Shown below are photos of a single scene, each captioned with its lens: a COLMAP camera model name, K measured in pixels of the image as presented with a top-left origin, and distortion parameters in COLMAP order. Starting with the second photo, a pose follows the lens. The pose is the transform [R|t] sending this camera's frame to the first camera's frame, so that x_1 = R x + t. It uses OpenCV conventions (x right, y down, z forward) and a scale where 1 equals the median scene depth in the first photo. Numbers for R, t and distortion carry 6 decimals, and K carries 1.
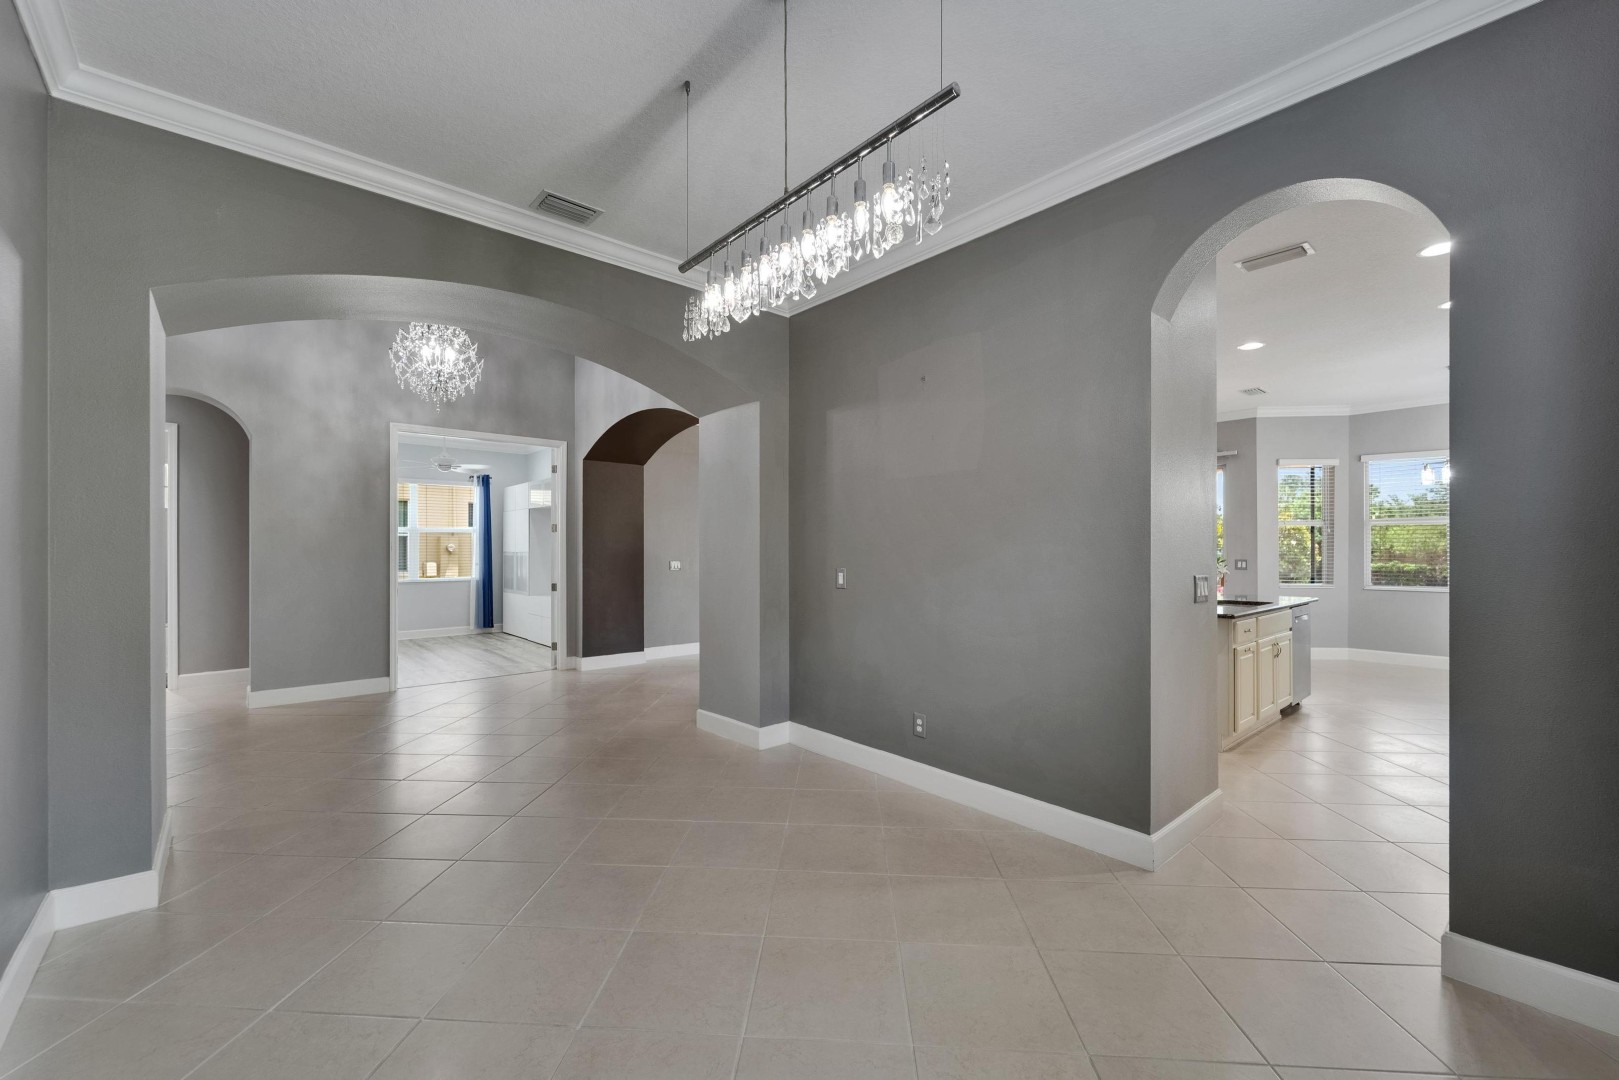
lens RADIAL K [[658.6, 0, 805.7], [0, 658.6, 541.0], [0, 0, 1]] dist [0.000779, -0.000058]
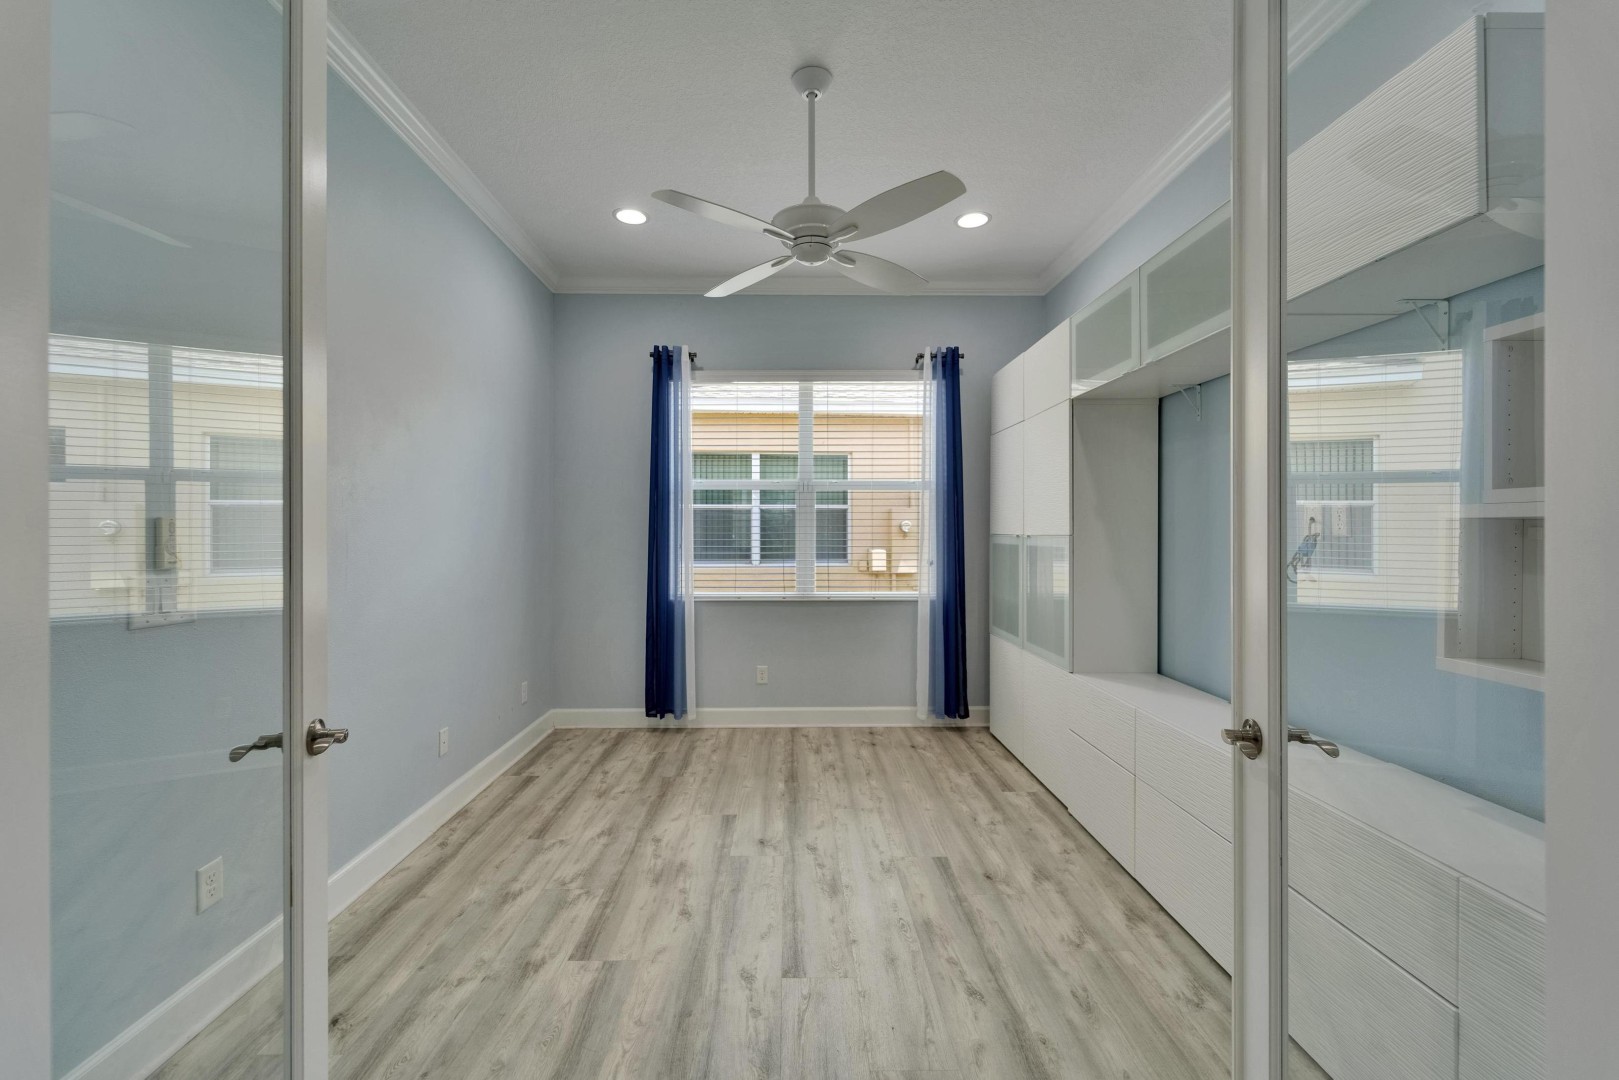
lens RADIAL K [[656.9, 0, 803.9], [0, 656.9, 533.9], [0, 0, 1]] dist [0.000620, -0.000125]
pose [[0.769292, 0.004404, -0.638882, -0.292116], [0.006770, 0.999864, 0.015044, 0.010079], [0.638861, -0.015899, 0.769158, 0.622031]]
